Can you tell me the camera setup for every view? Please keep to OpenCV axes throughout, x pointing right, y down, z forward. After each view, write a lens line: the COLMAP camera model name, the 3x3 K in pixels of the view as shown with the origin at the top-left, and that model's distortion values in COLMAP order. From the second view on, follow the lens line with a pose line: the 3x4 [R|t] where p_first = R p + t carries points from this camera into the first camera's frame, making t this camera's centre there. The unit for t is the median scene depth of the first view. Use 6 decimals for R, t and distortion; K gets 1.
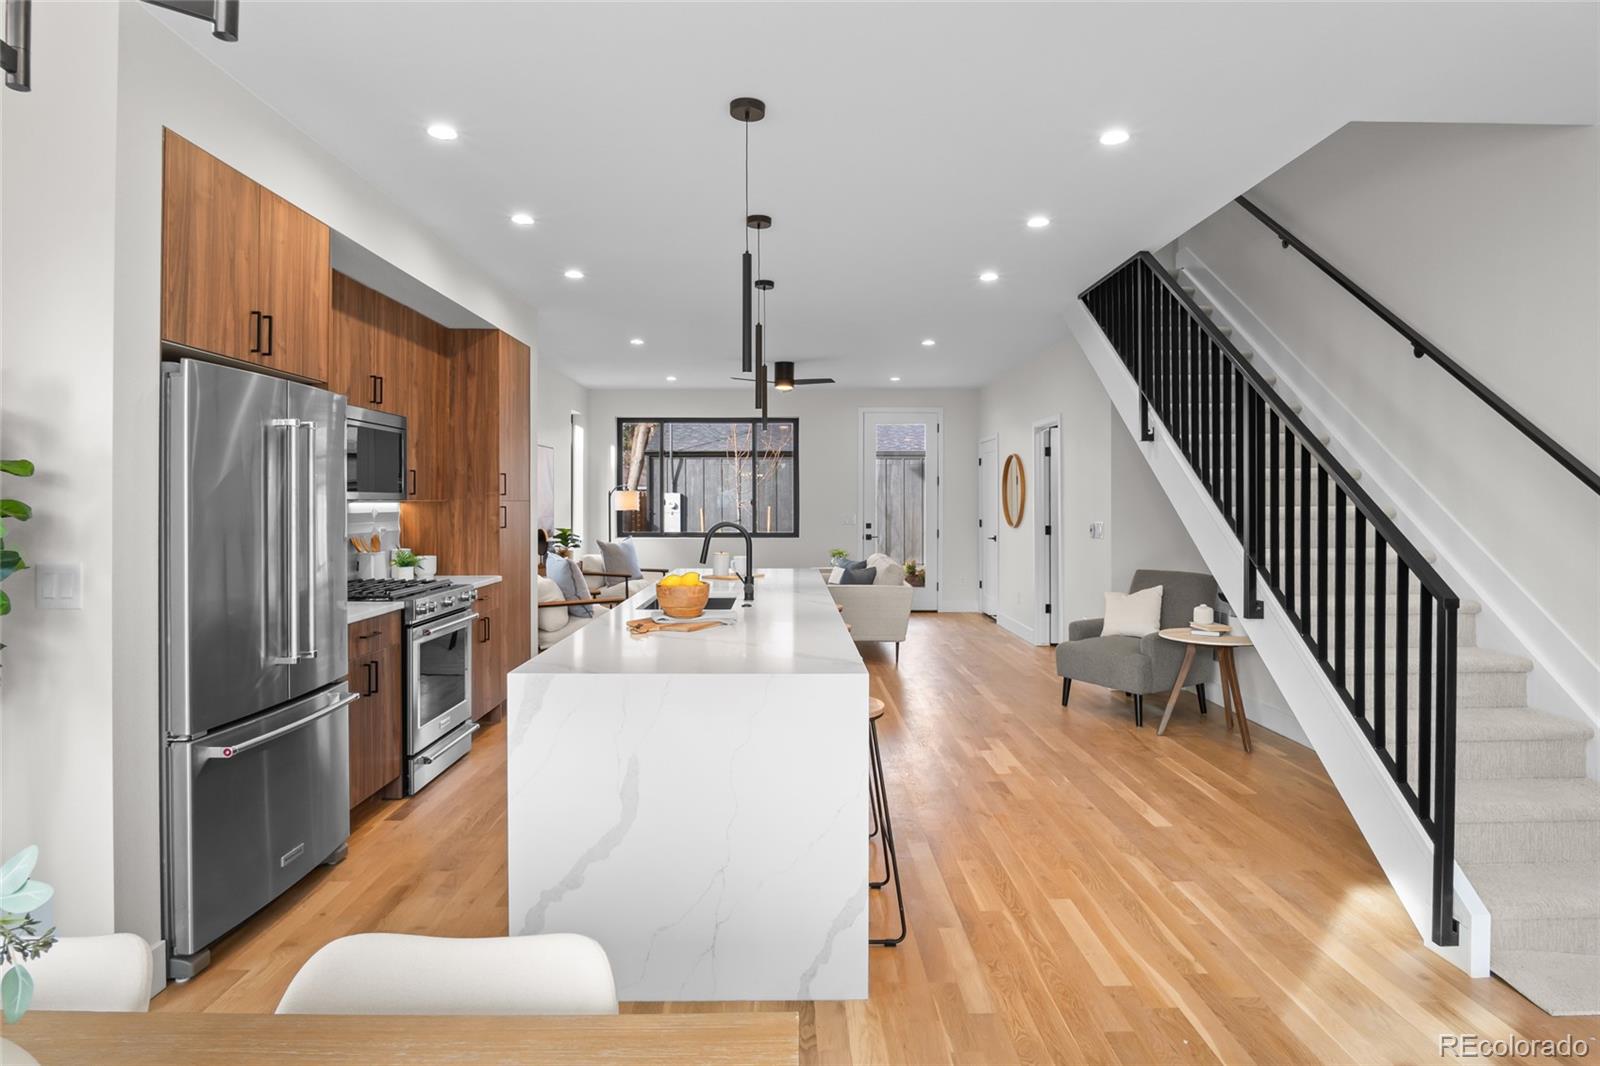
lens RADIAL K [[873.1, 0, 799.9], [0, 873.1, 500.3], [0, 0, 1]] dist [-0.024946, 0.000016]
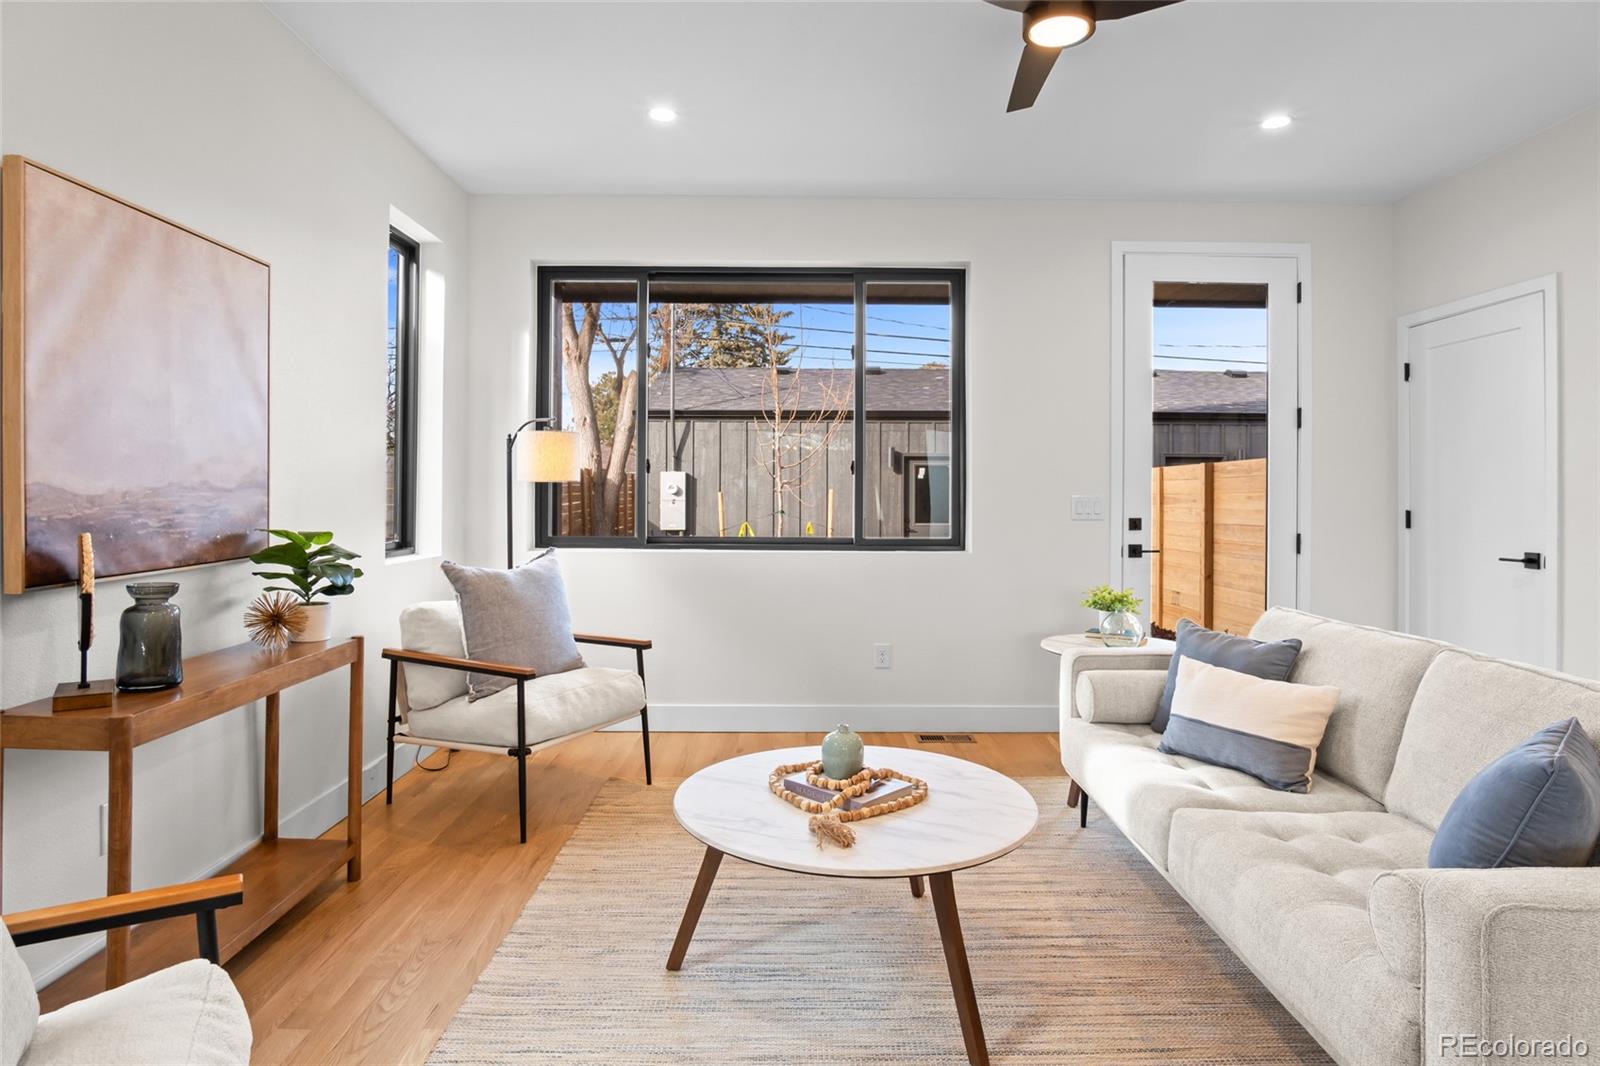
lens RADIAL K [[873.7, 0, 801.0], [0, 873.7, 486.3], [0, 0, 1]] dist [-0.003935, -0.000363]
pose [[0.999976, 0.005156, -0.004730, -0.160705], [-0.005202, 0.999940, -0.009596, 0.032136], [0.004681, 0.009620, 0.999943, 1.173017]]
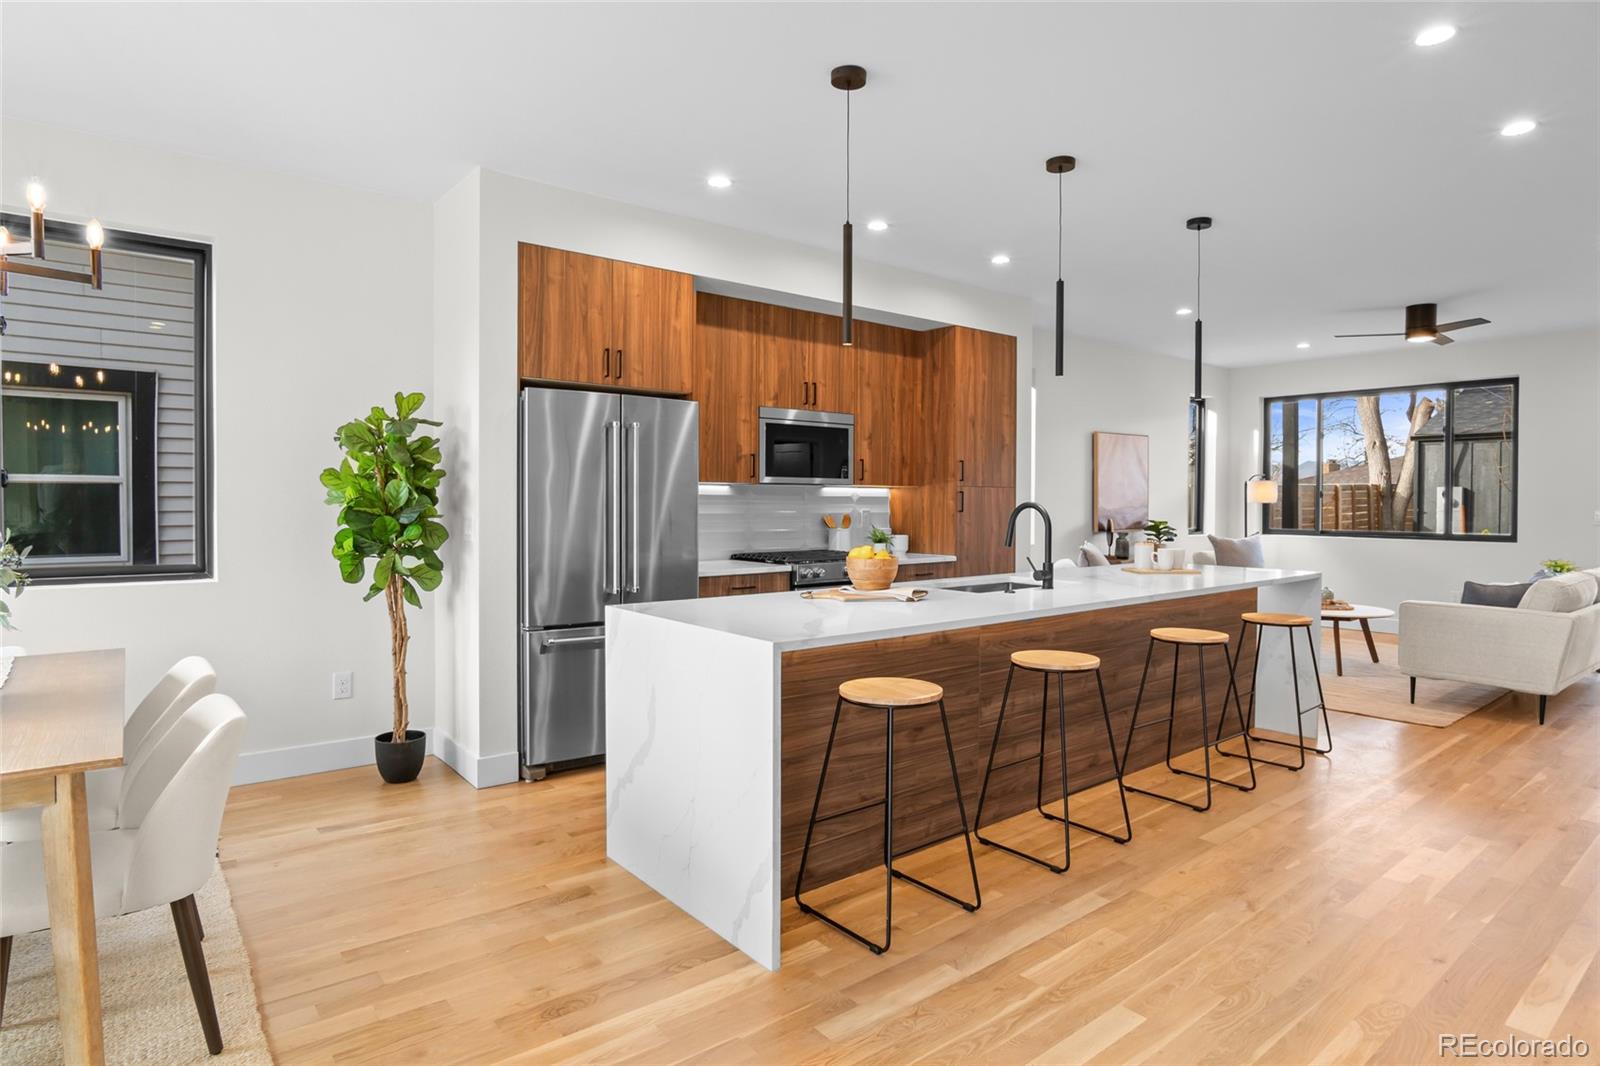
lens RADIAL K [[873.3, 0, 800.3], [0, 873.3, 519.7], [0, 0, 1]] dist [-0.023101, 0.000118]
pose [[0.614312, 0.020141, -0.788806, 0.394908], [-0.002733, 0.999723, 0.023398, 0.017623], [0.789058, -0.012218, 0.614197, 0.193404]]
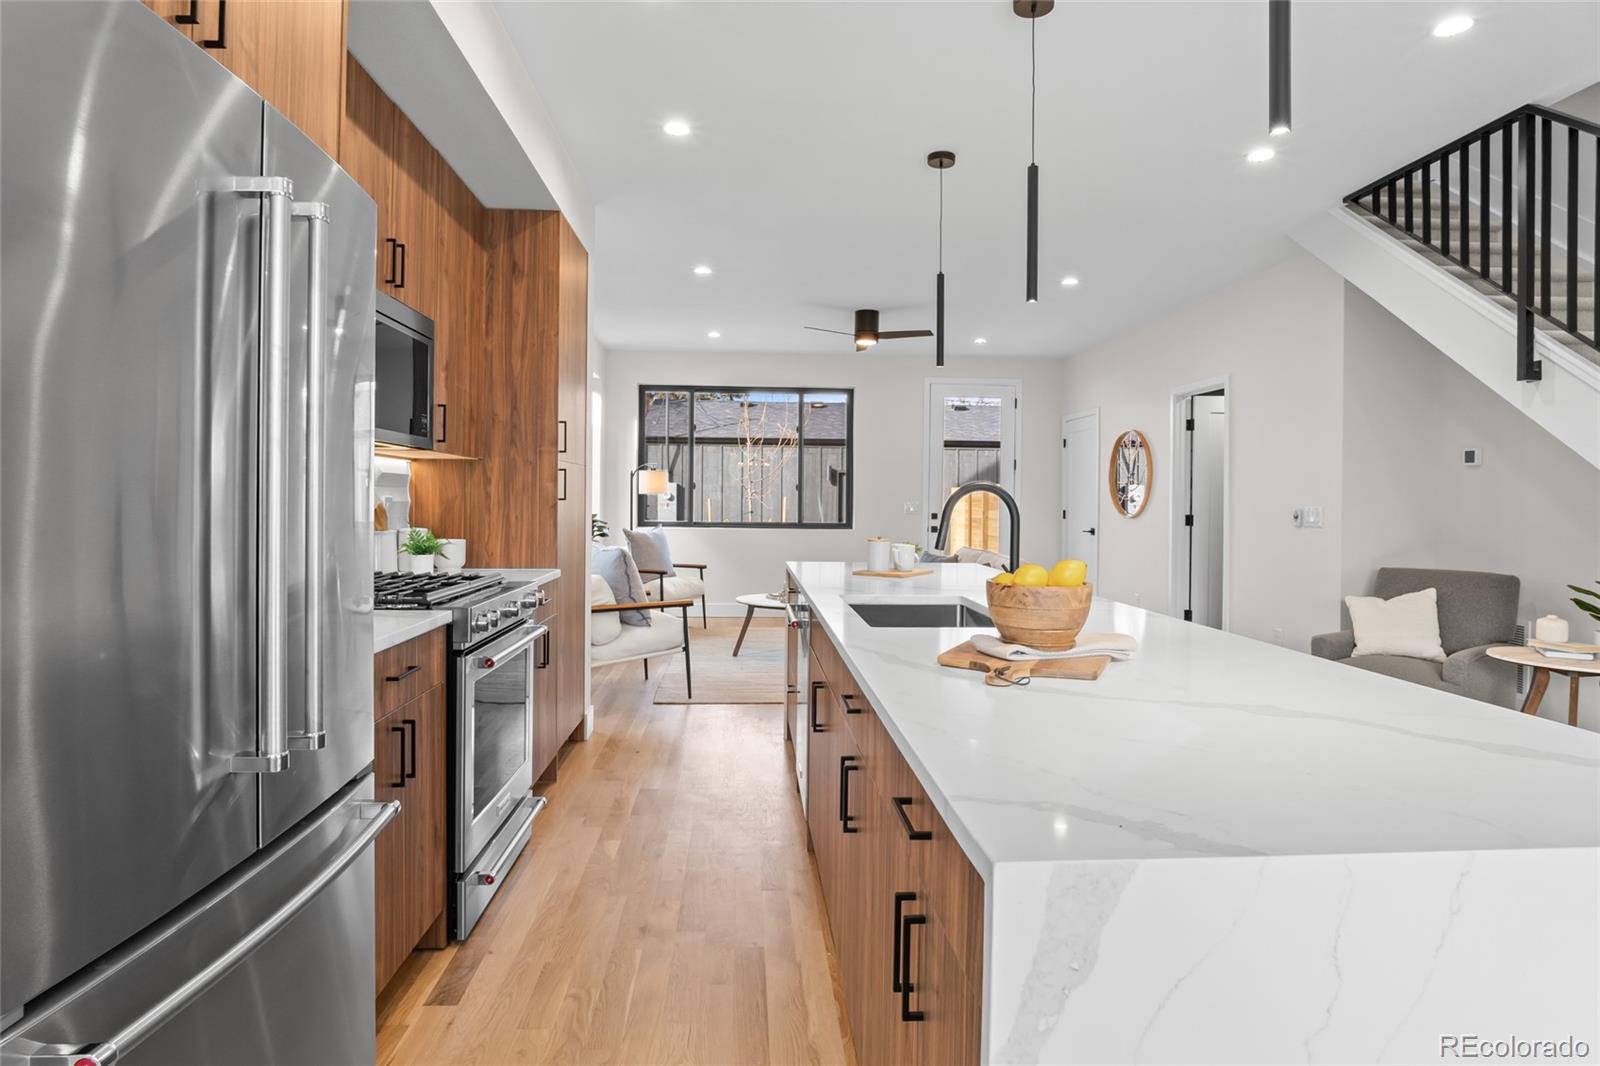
lens RADIAL K [[872.1, 0, 796.1], [0, 872.1, 505.7], [0, 0, 1]] dist [-0.027473, -0.000293]
pose [[0.998966, 0.010862, 0.044138, -0.191351], [-0.011143, 0.999919, 0.006122, 0.030718], [-0.044068, -0.006608, 0.999007, 0.311751]]
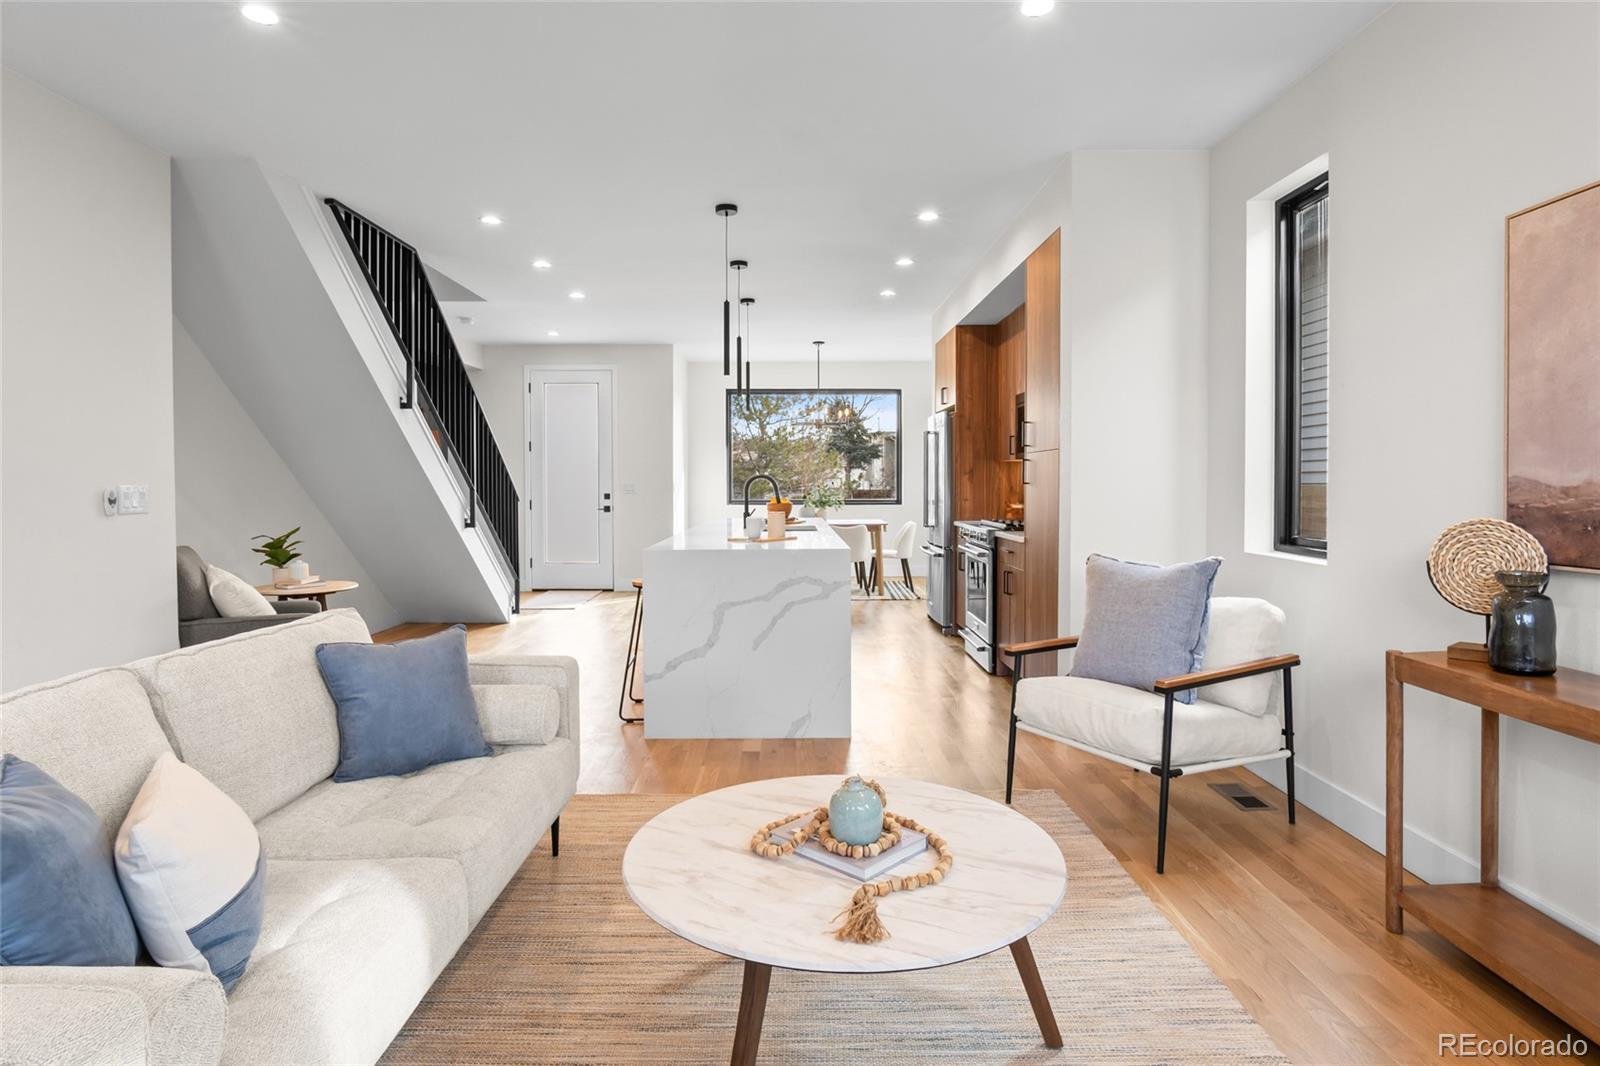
lens RADIAL K [[873.1, 0, 799.9], [0, 873.1, 500.3], [0, 0, 1]] dist [-0.024946, 0.000016]
pose [[-0.999838, 0.005322, 0.017177, -0.126976], [0.005550, 0.999897, 0.013267, 0.033182], [-0.017104, 0.013360, -0.999764, 1.948159]]
